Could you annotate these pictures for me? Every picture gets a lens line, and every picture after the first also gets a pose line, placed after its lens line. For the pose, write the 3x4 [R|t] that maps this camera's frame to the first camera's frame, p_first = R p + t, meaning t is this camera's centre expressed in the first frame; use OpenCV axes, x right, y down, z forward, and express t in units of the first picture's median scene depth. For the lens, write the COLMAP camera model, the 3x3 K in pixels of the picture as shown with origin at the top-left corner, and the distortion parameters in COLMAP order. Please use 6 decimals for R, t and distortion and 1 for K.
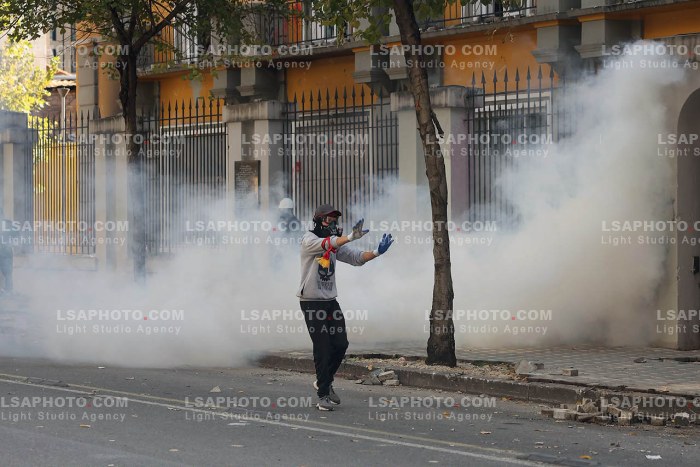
lens RADIAL K [[1972.5, 0, 349.0], [0, 1972.5, 232.9], [0, 0, 1]] dist [0.180850, 0.000000]
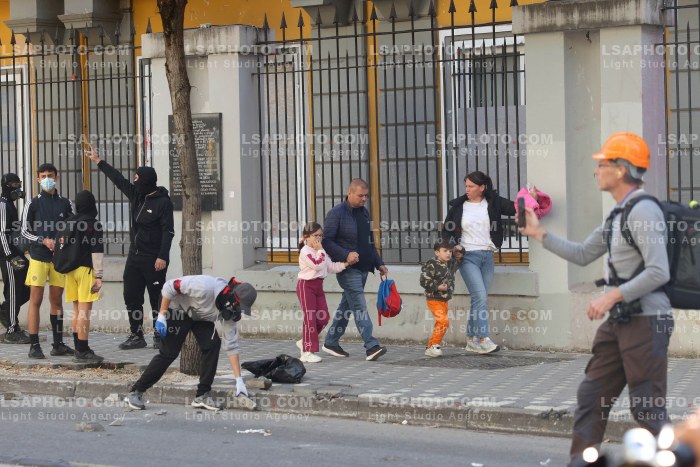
lens RADIAL K [[1972.5, 0, 348.3], [0, 1972.5, 230.4], [0, 0, 1]] dist [0.180850, 0.000000]
pose [[0.949585, -0.016885, 0.313056, -0.197851], [0.014744, 0.999849, 0.009202, -0.001217], [-0.313164, -0.004123, 0.949690, 0.304748]]
